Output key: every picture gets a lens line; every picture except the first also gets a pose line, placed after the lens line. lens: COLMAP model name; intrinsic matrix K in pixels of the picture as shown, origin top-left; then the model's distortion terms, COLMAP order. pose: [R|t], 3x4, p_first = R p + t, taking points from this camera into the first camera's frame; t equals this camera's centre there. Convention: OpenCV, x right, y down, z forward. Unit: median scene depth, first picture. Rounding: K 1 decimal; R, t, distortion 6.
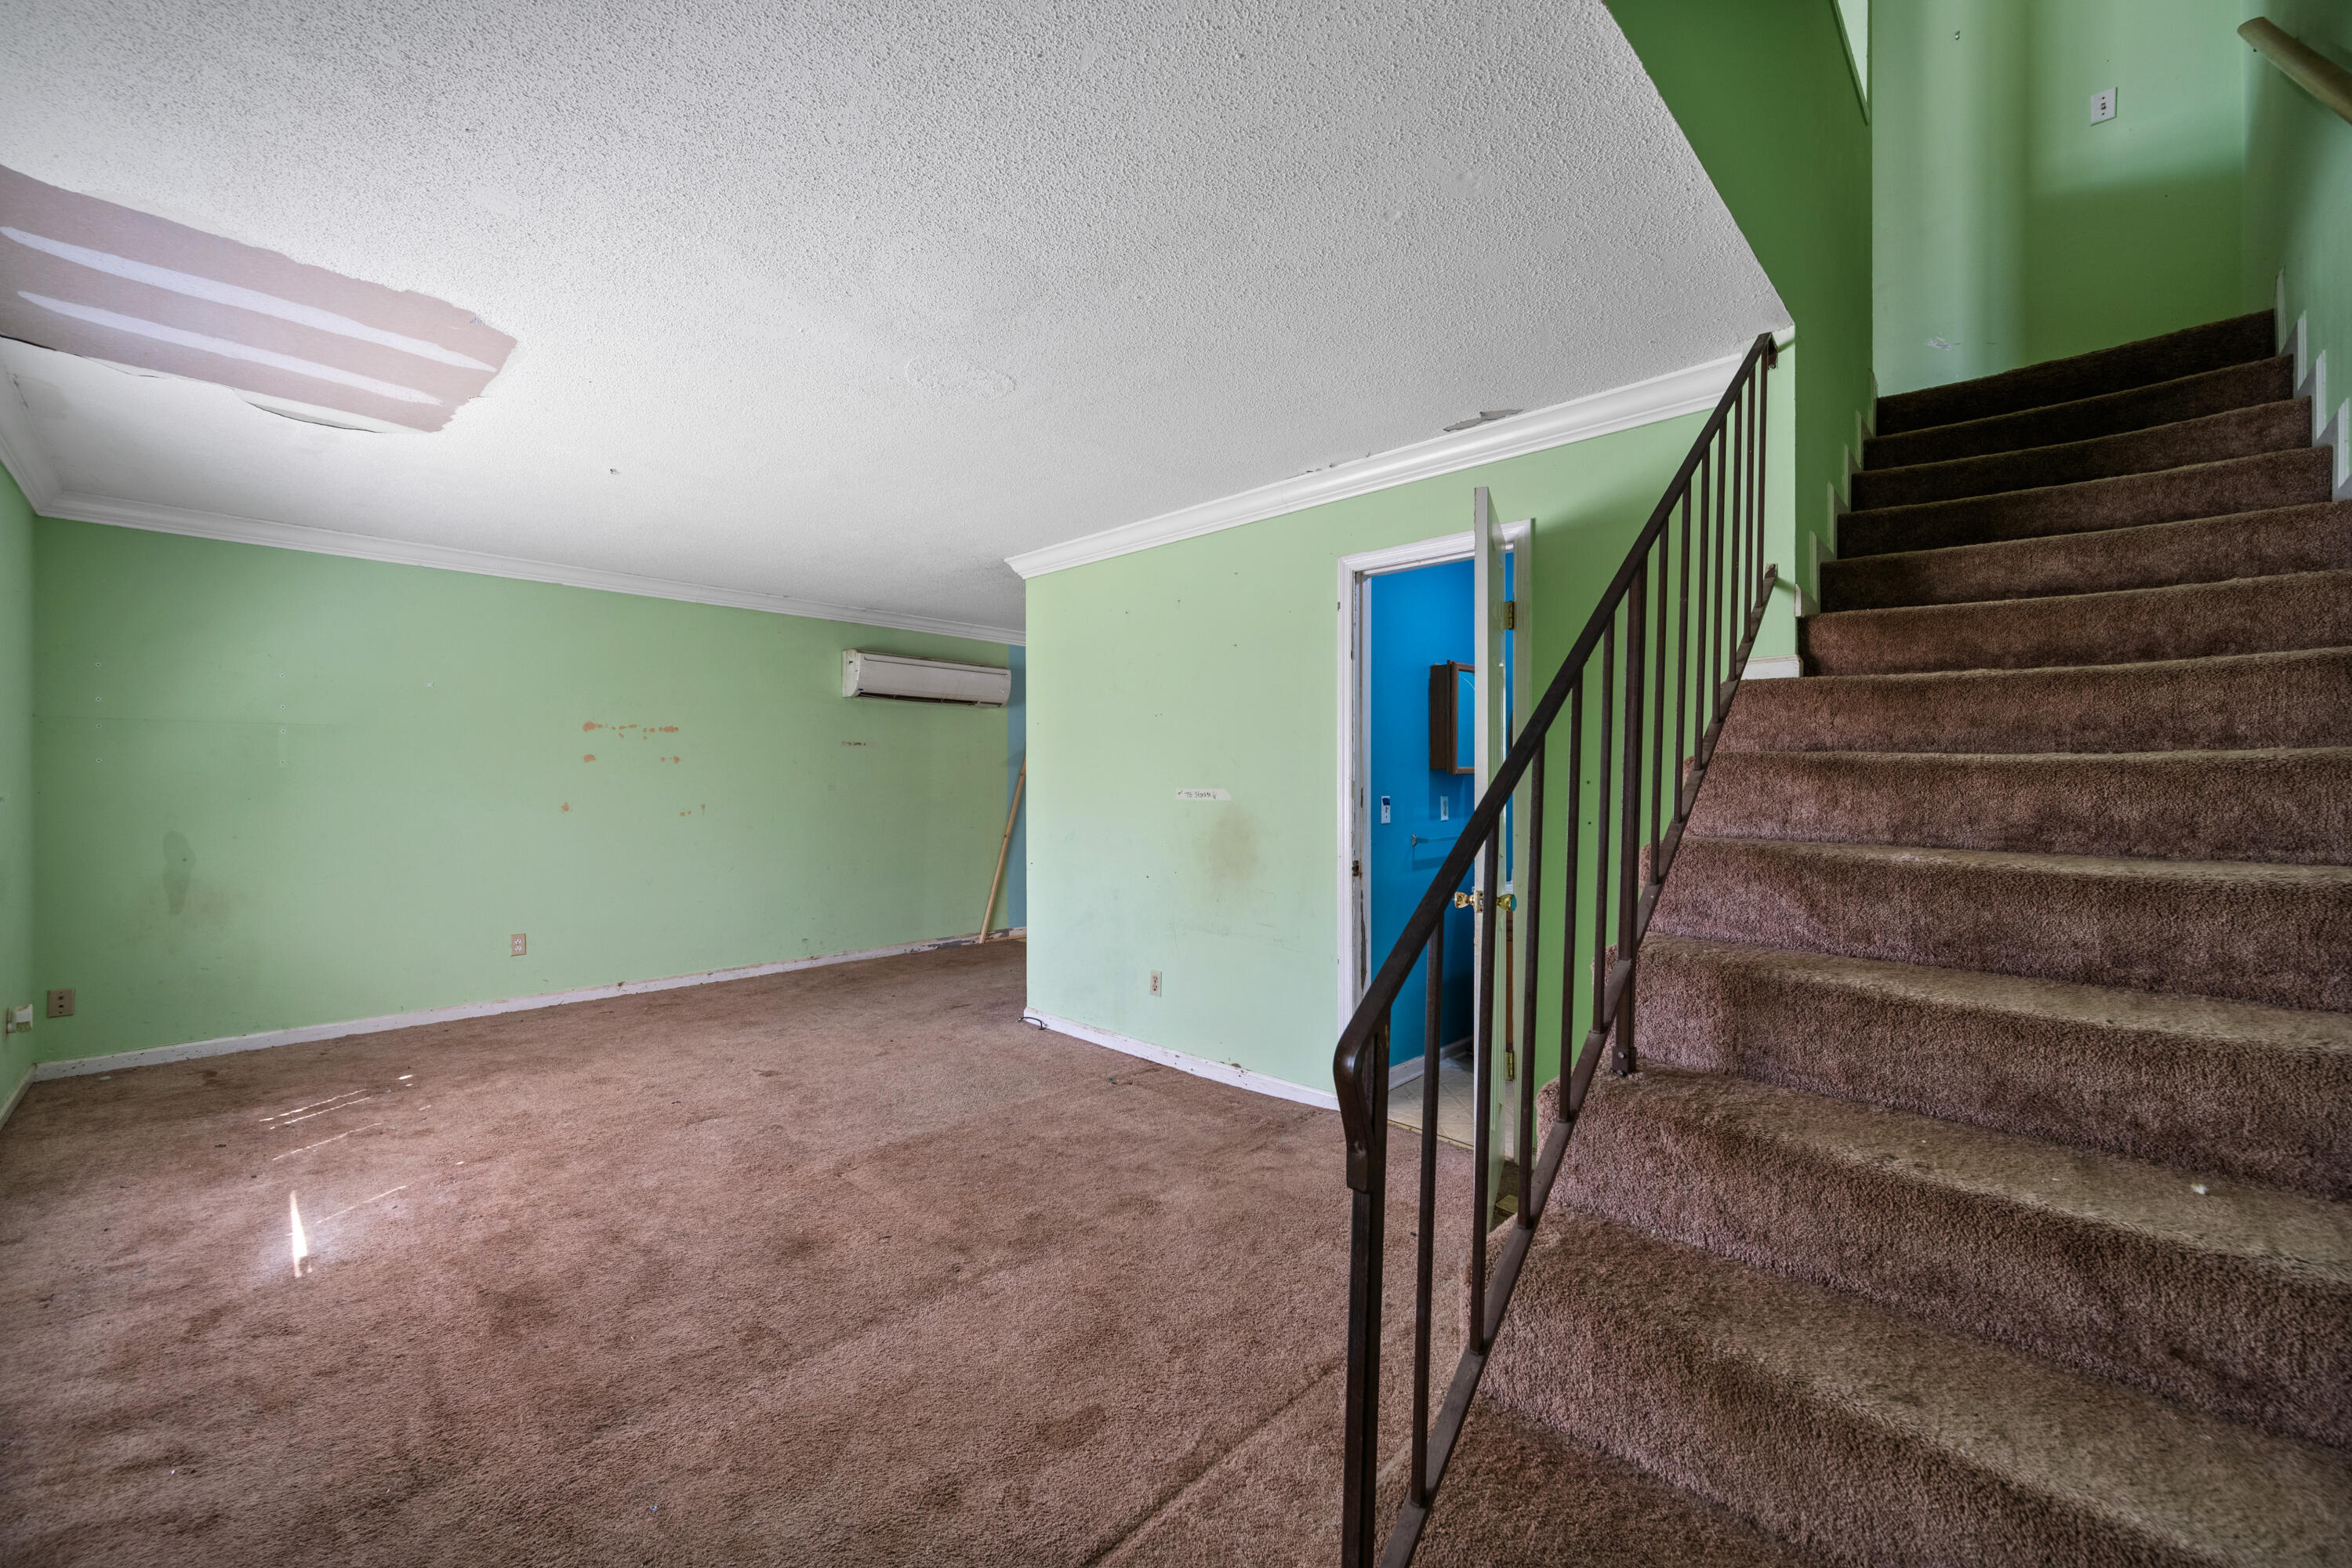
lens RADIAL K [[925.5, 0, 1184.9], [0, 925.5, 784.4], [0, 0, 1]] dist [0.001004, -0.000262]
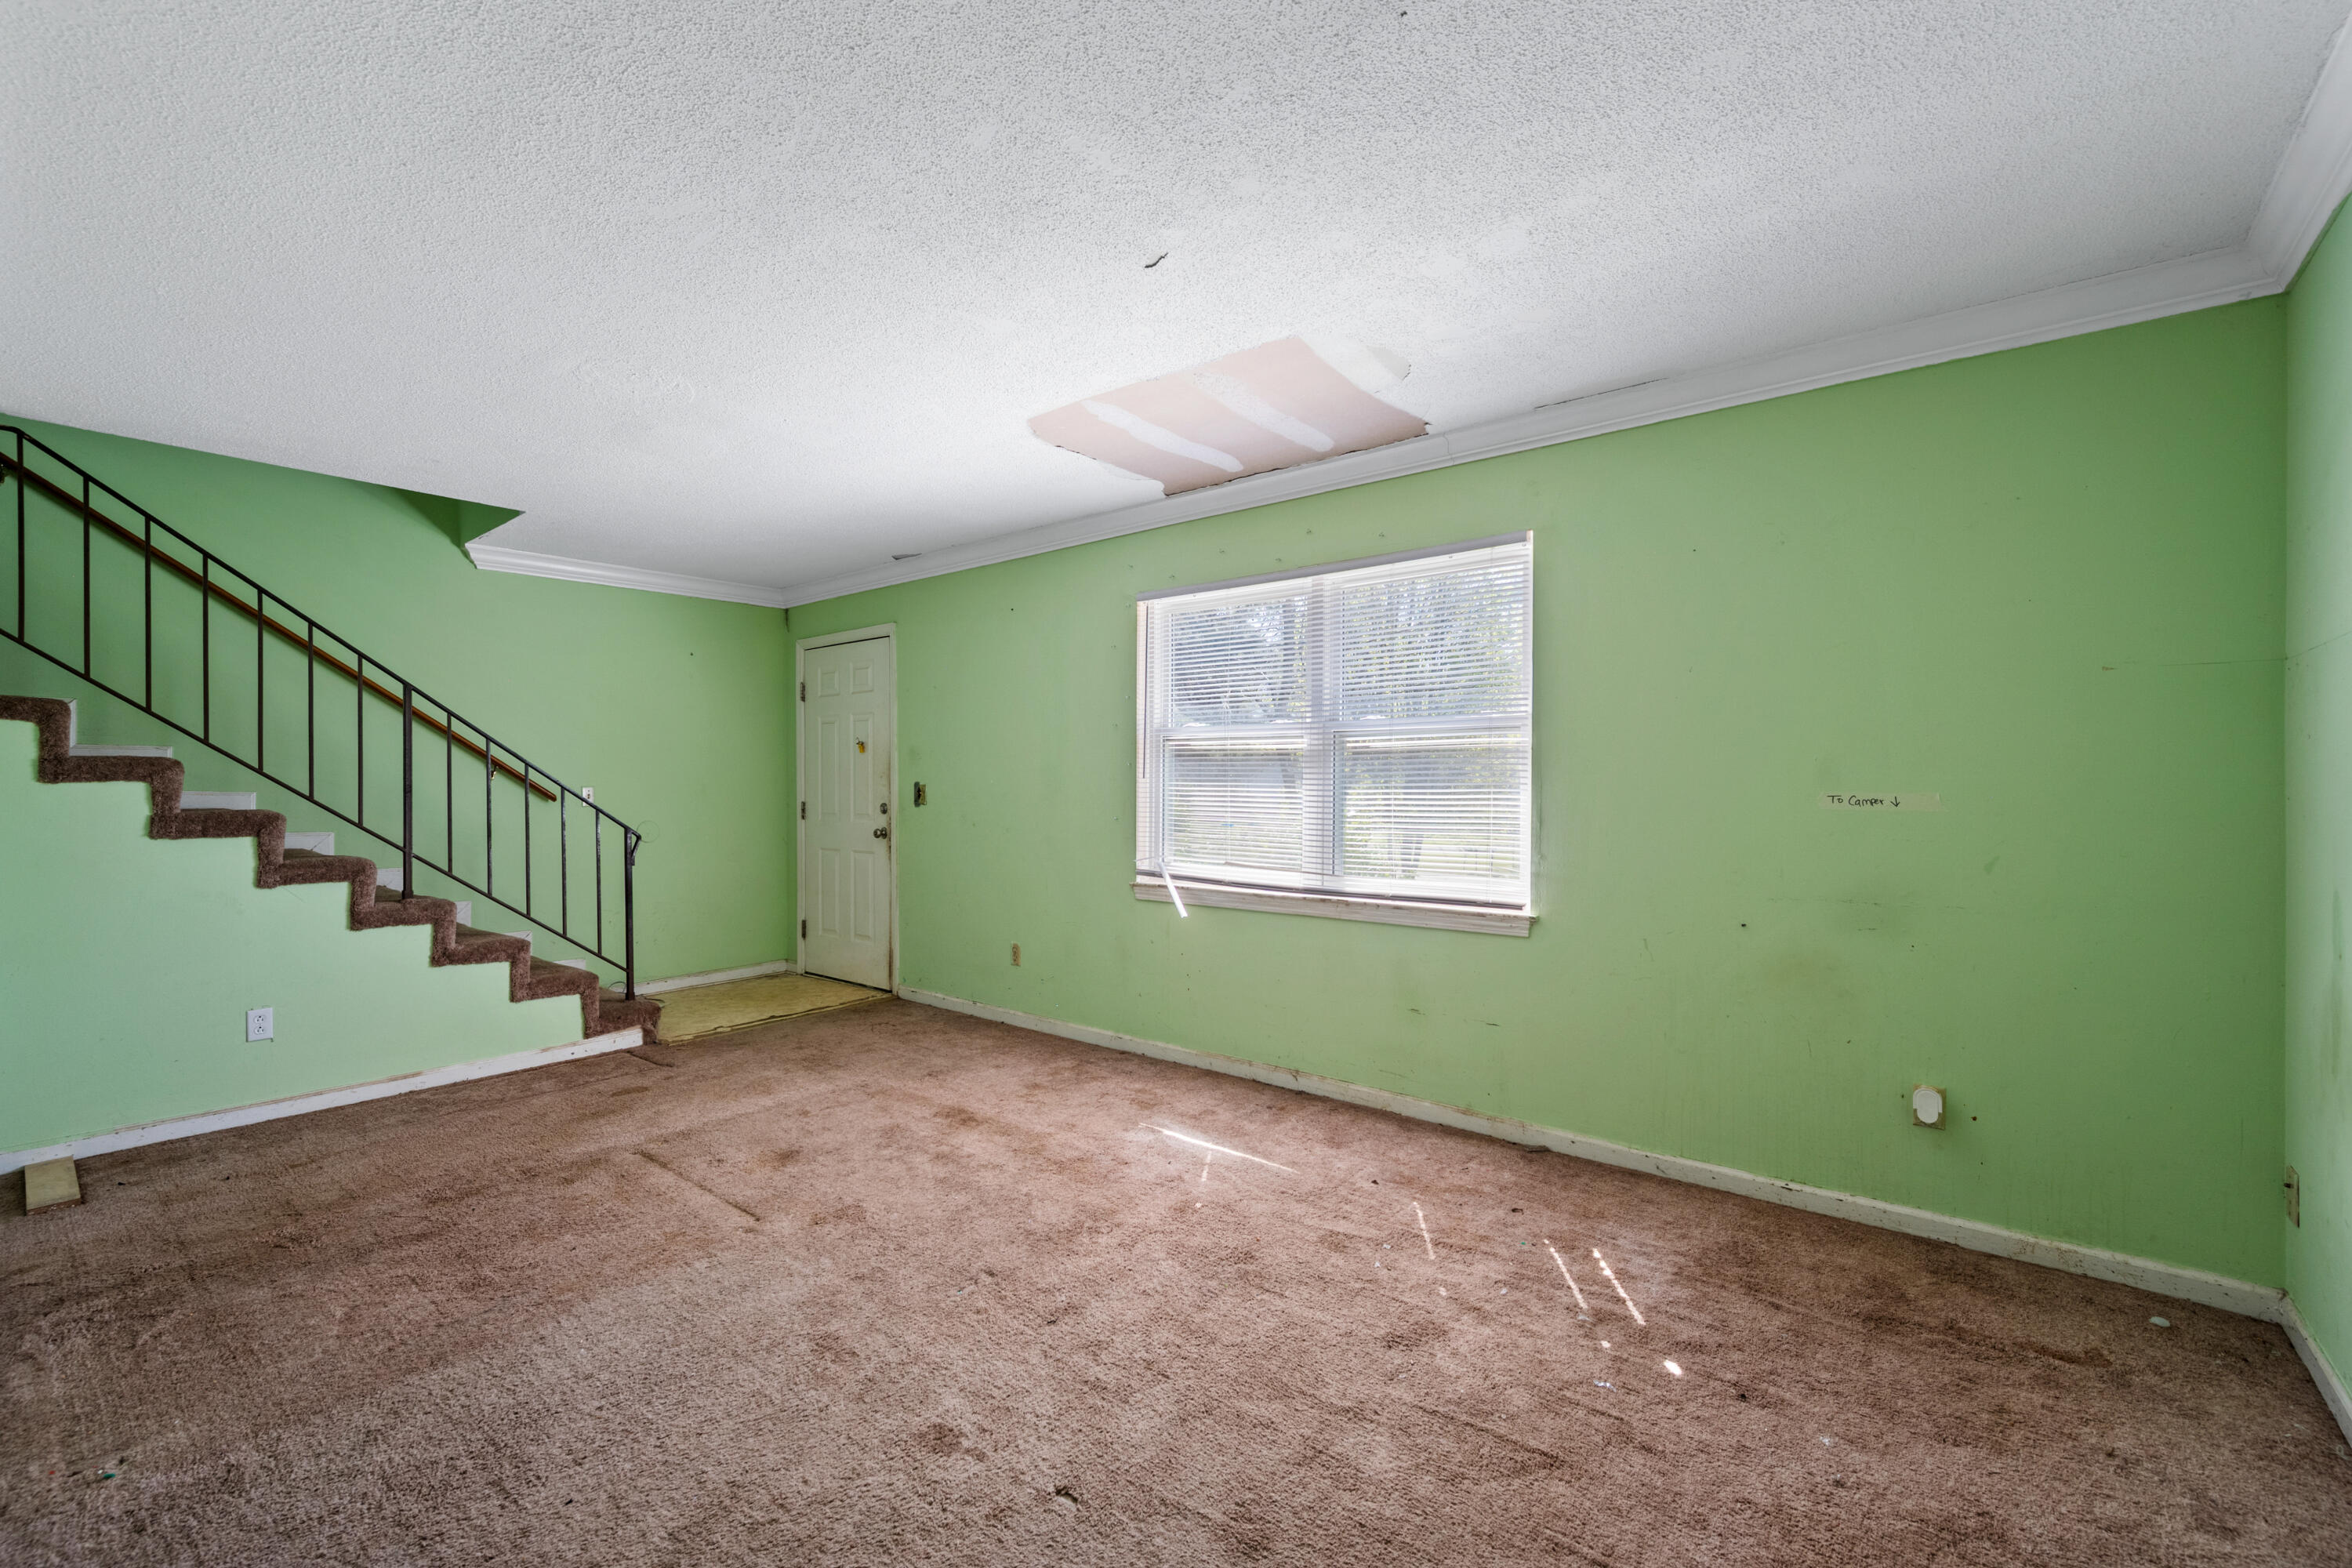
lens RADIAL K [[993.5, 0, 1197.5], [0, 993.5, 780.1], [0, 0, 1]] dist [-0.003264, 0.000874]
pose [[-0.995922, -0.004407, -0.090111, -0.819985], [-0.004150, 0.999987, -0.003037, 0.002580], [0.090123, -0.002651, -0.995927, 2.305978]]
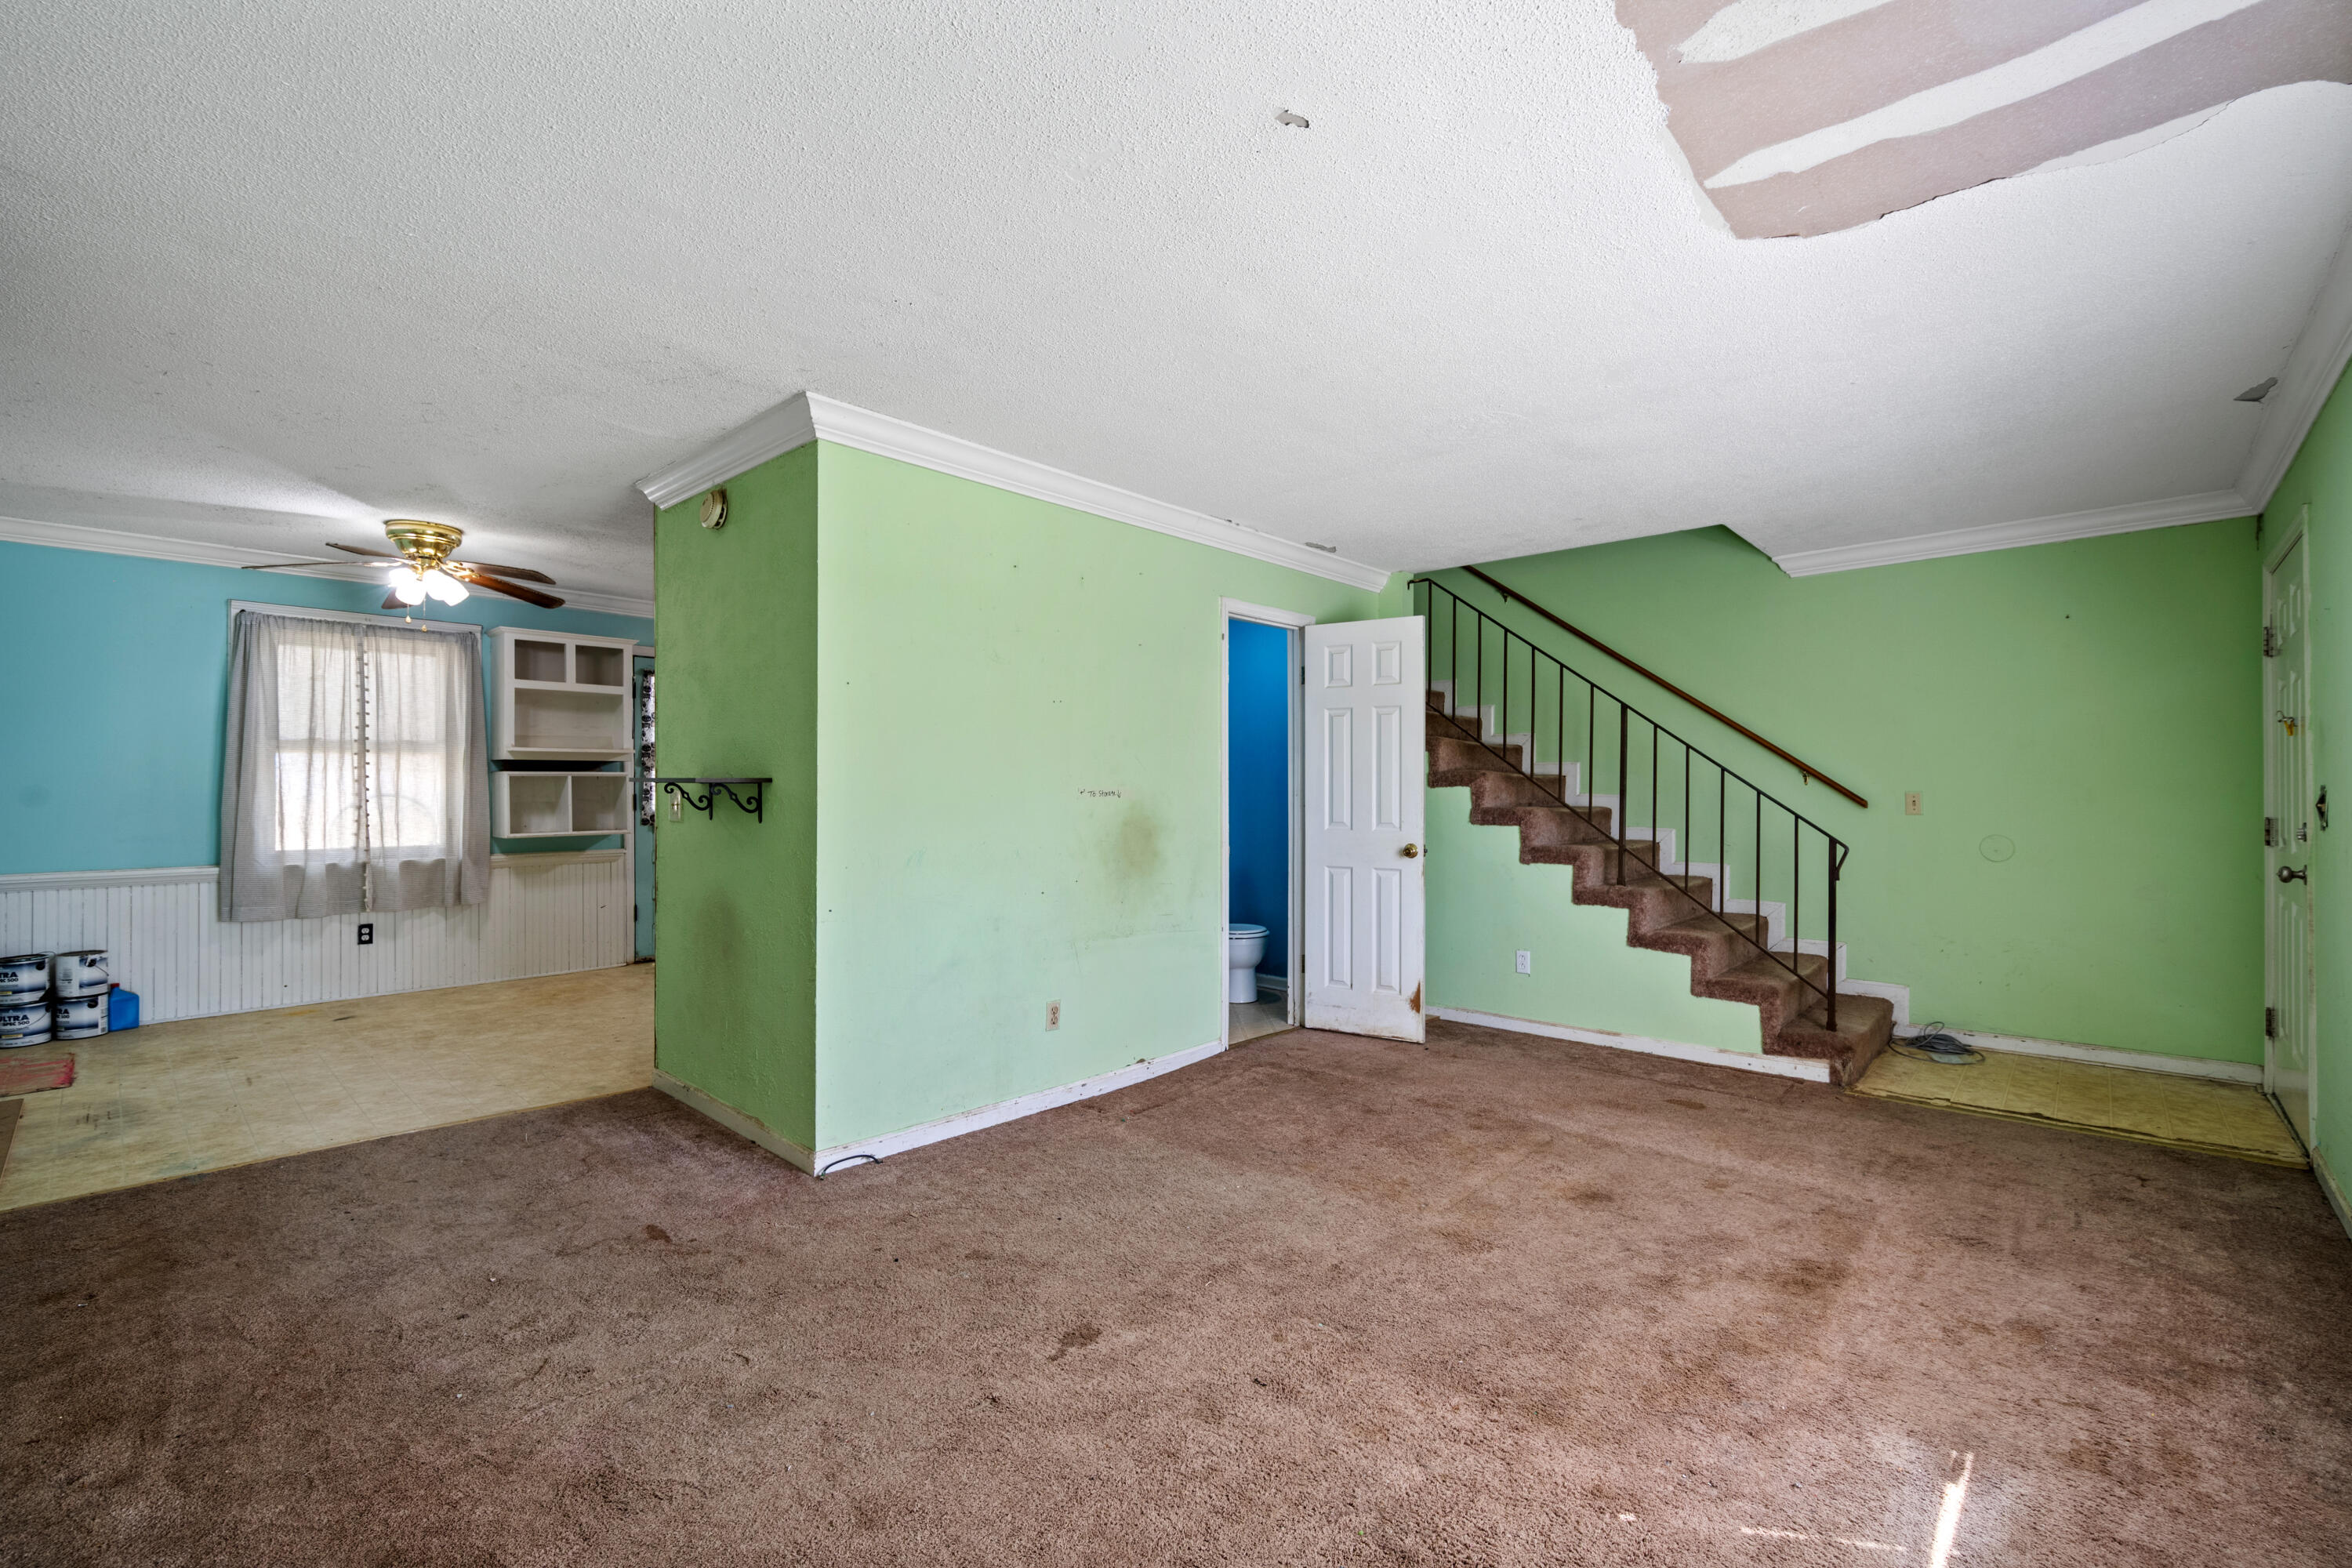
lens RADIAL K [[993.5, 0, 1174.3], [0, 993.5, 789.2], [0, 0, 1]] dist [-0.003264, 0.000874]
pose [[-0.011971, -0.004735, 0.999917, -1.570246], [-0.001032, 0.999988, 0.004723, 0.002061], [-0.999928, -0.000976, -0.011975, 1.487460]]
